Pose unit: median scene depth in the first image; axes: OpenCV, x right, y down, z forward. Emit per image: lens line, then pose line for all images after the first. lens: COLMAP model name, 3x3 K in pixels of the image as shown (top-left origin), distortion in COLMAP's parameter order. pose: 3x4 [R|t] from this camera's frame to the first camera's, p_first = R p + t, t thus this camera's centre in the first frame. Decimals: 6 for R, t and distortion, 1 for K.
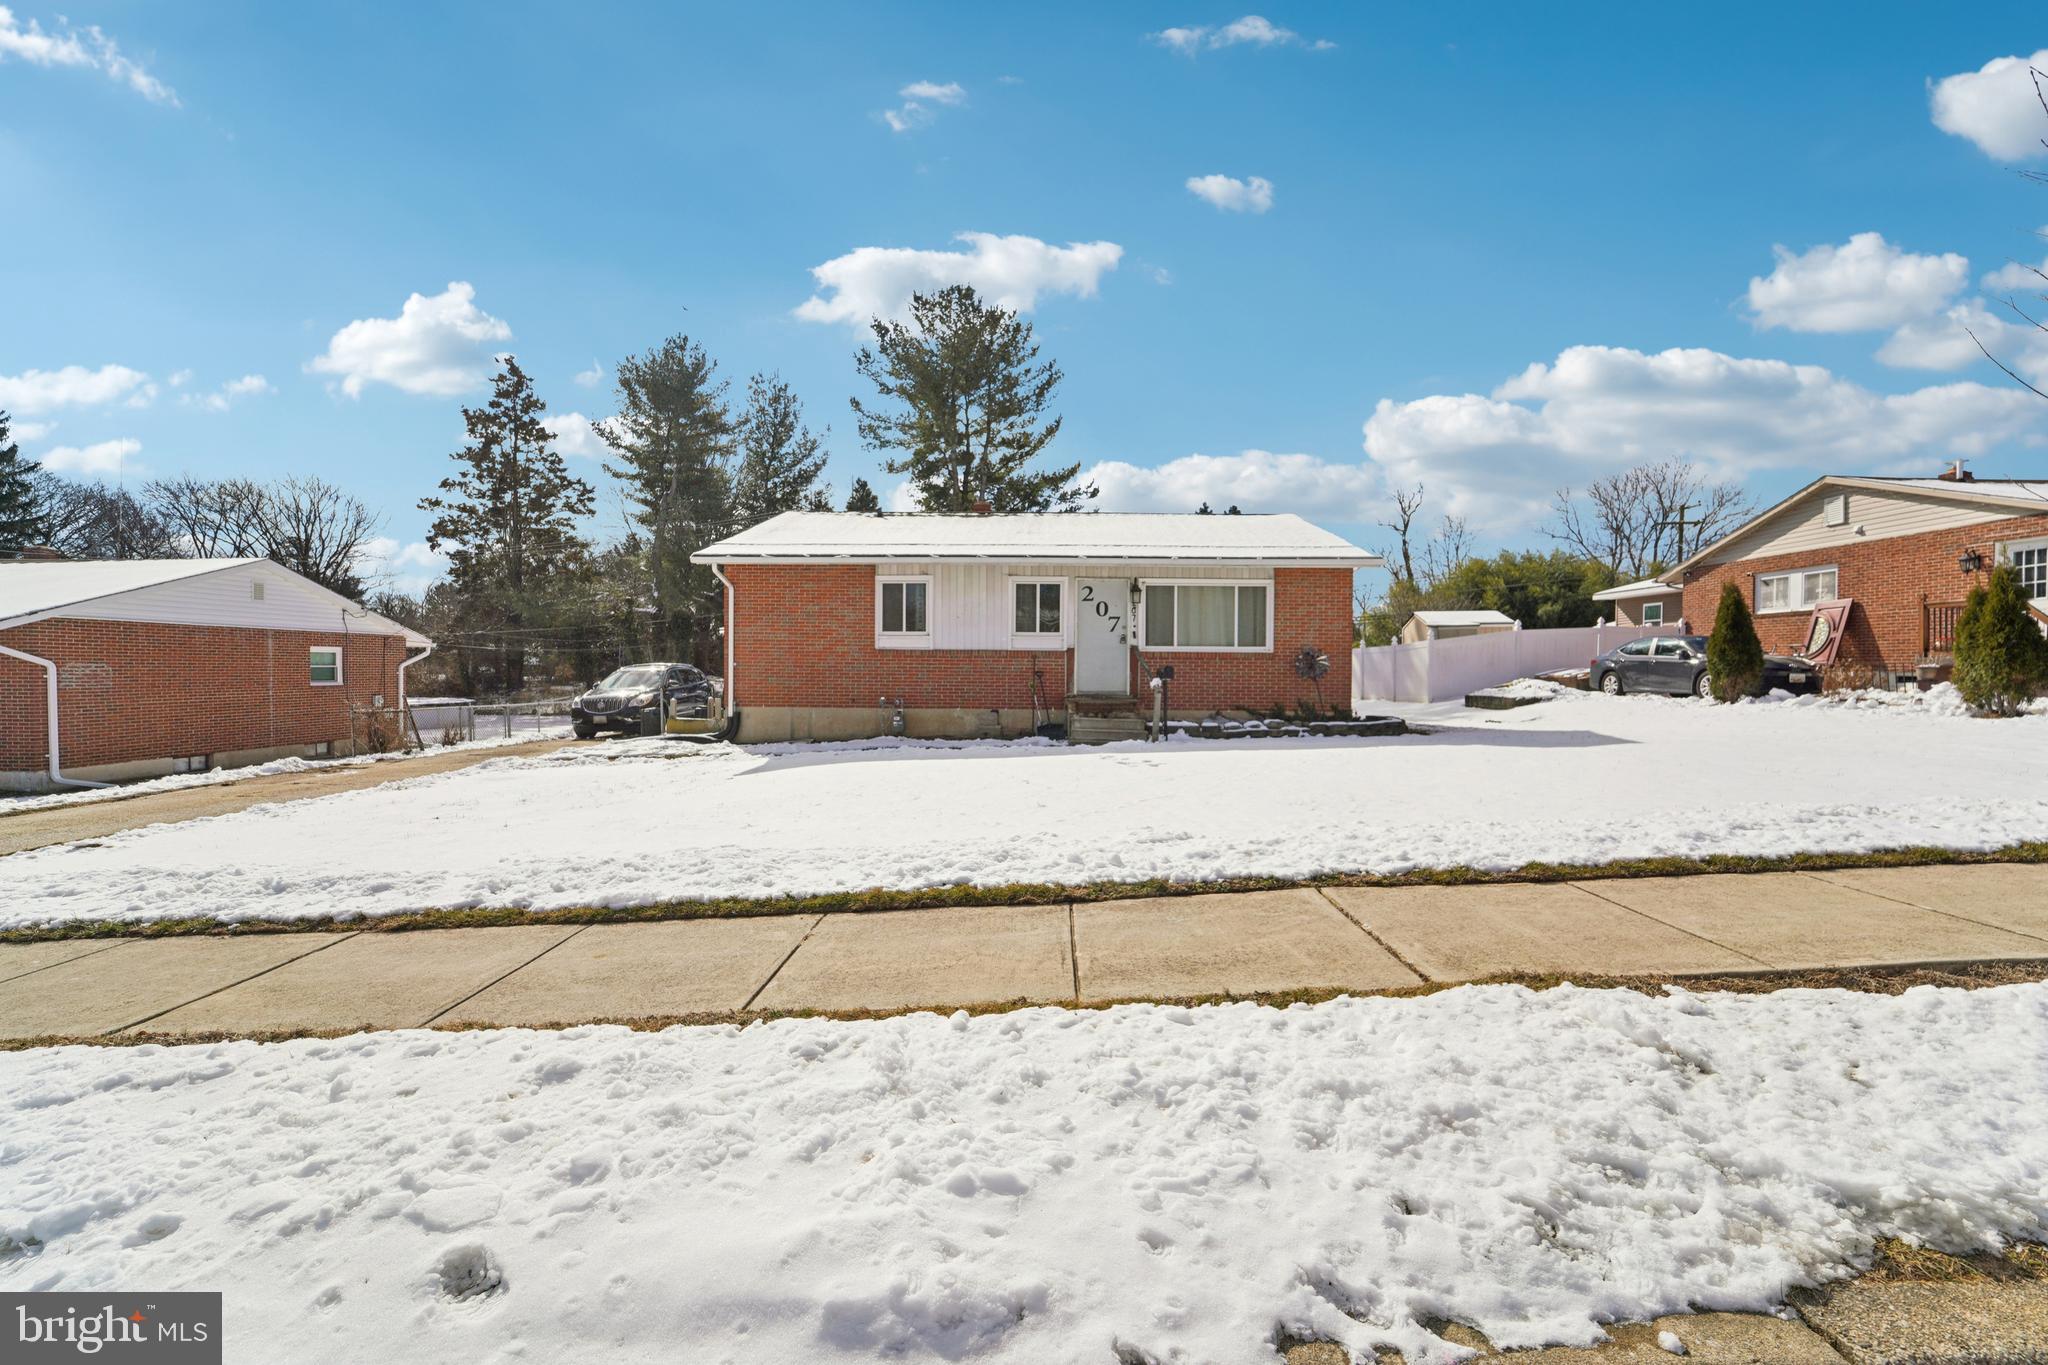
lens RADIAL K [[824.1, 0, 1030.9], [0, 824.1, 687.1], [0, 0, 1]] dist [-0.017028, 0.001200]
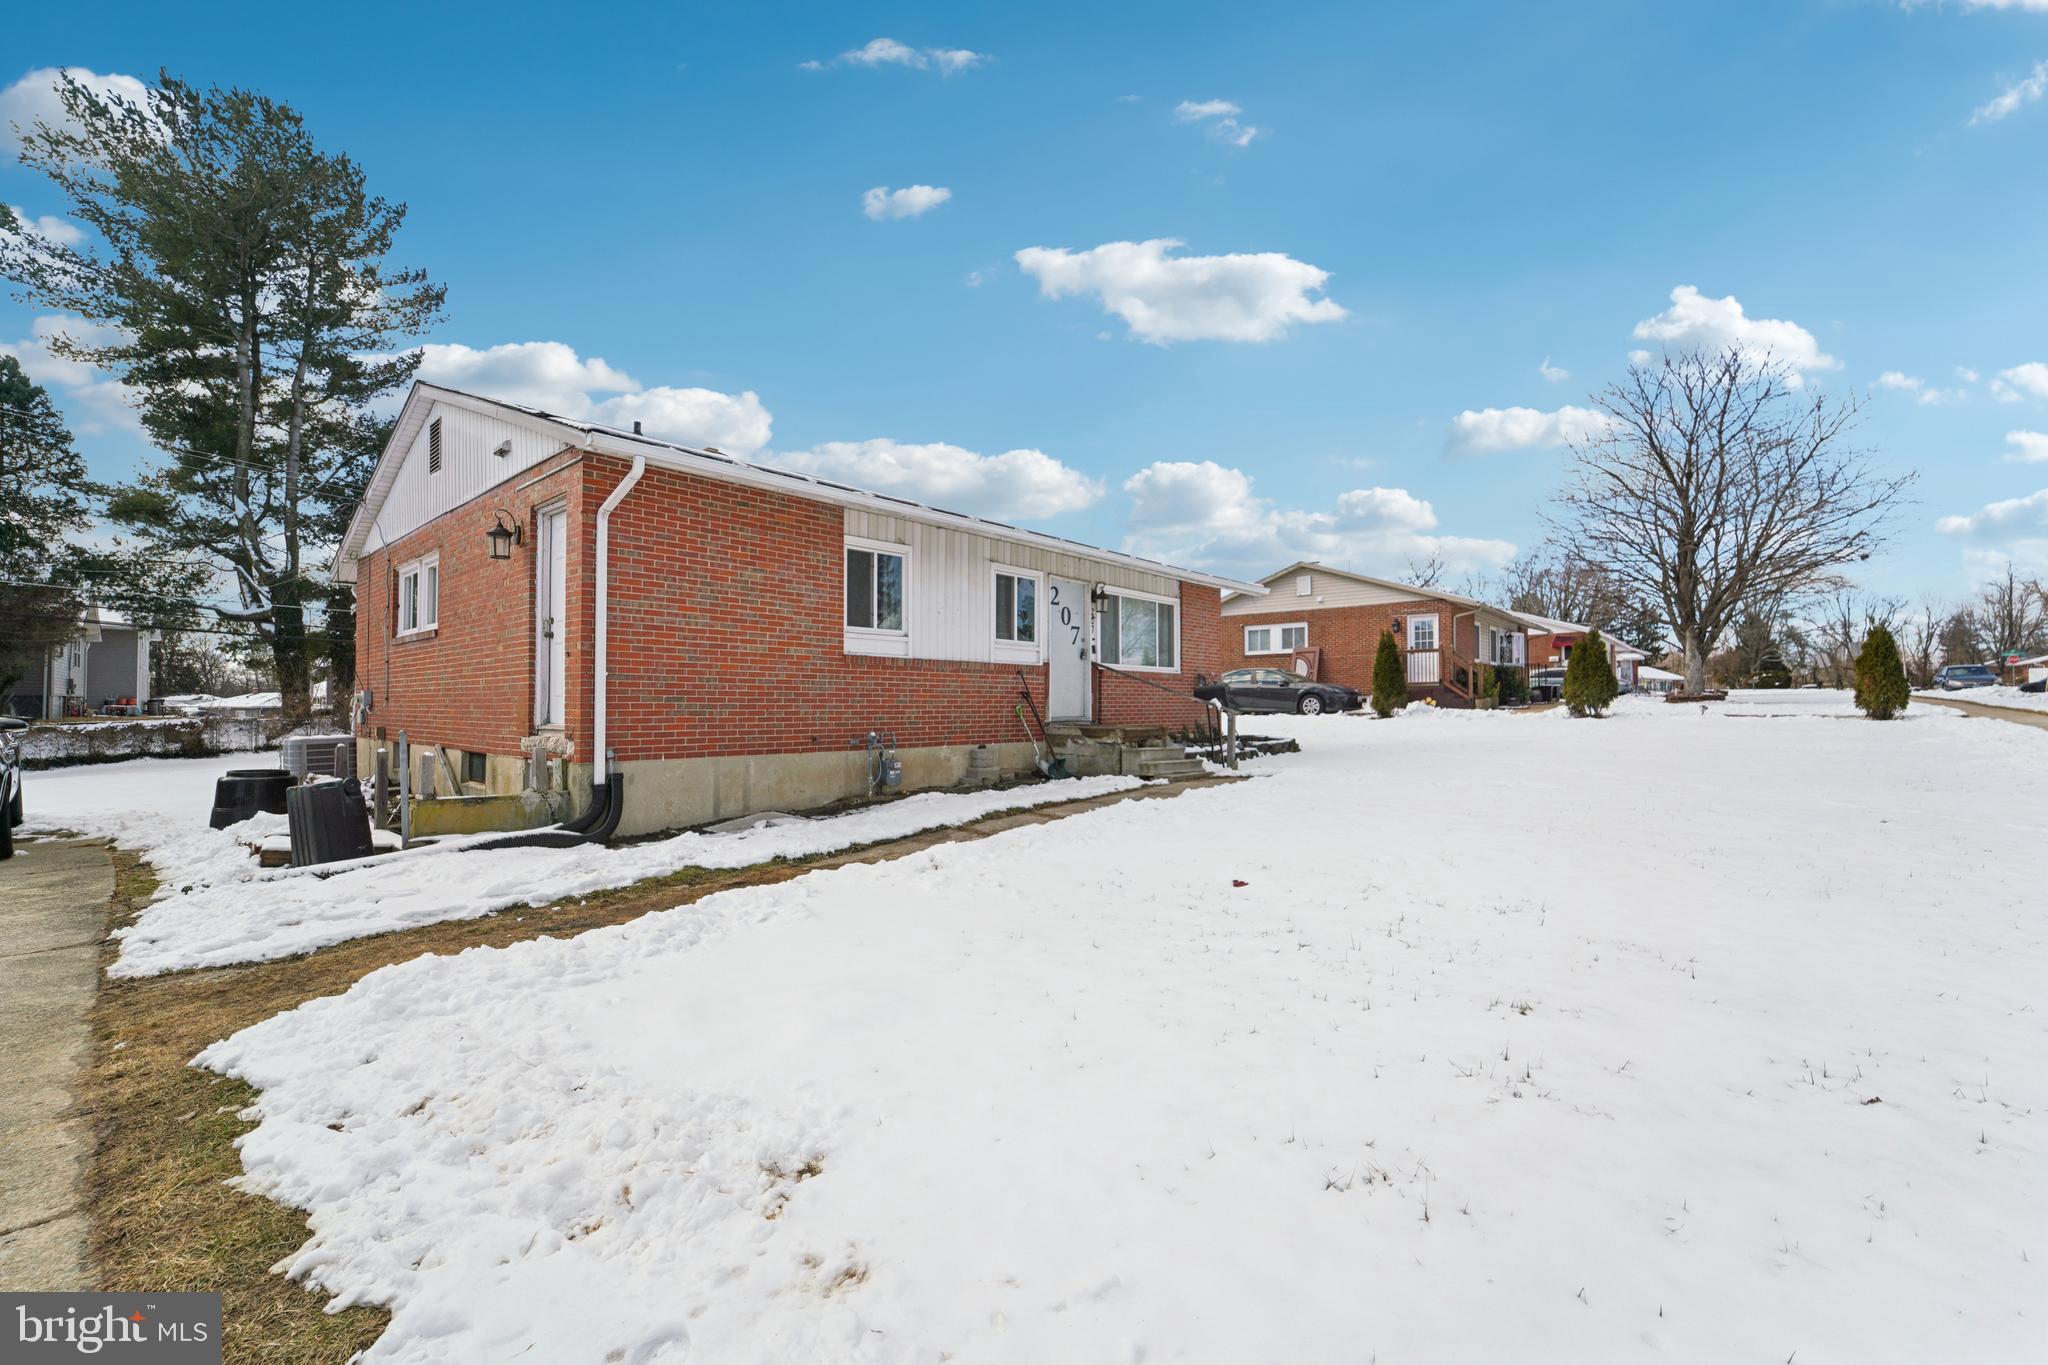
lens RADIAL K [[824.1, 0, 1022.9], [0, 824.1, 697.7], [0, 0, 1]] dist [-0.017028, 0.001200]
pose [[0.652600, -0.000868, 0.757702, -0.456510], [0.021466, 0.999619, -0.017344, -0.000503], [-0.757399, 0.027584, 0.652370, 0.409013]]
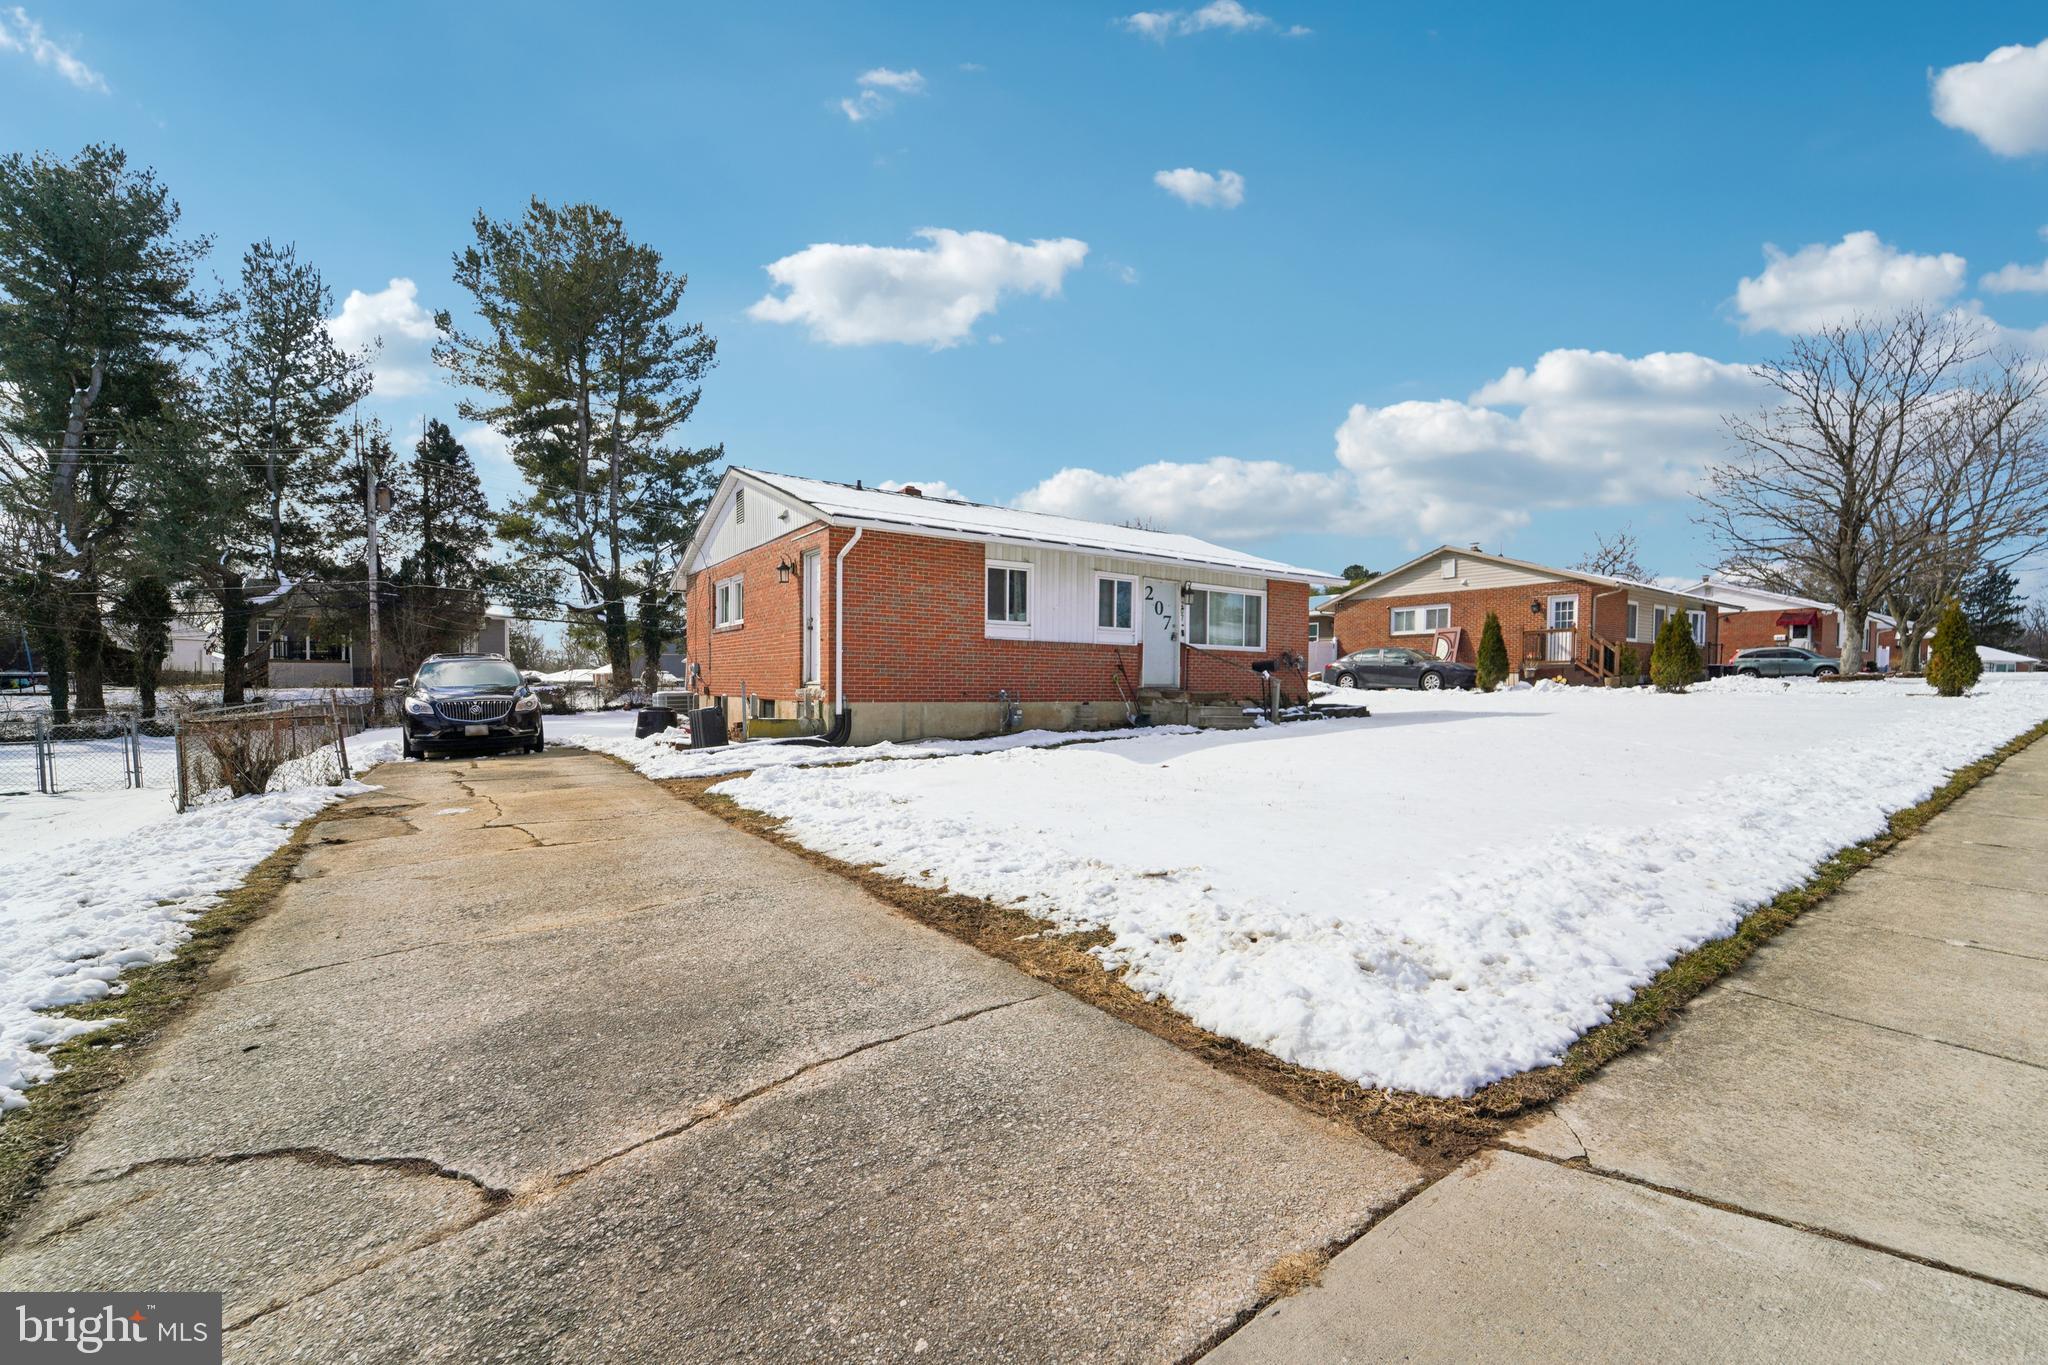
lens RADIAL K [[824.1, 0, 1026.1], [0, 824.1, 726.6], [0, 0, 1]] dist [-0.017028, 0.001200]
pose [[0.817291, -0.029531, 0.575468, -0.557356], [0.009294, 0.999232, 0.038077, 0.014788], [-0.576150, -0.025771, 0.816938, 0.173246]]
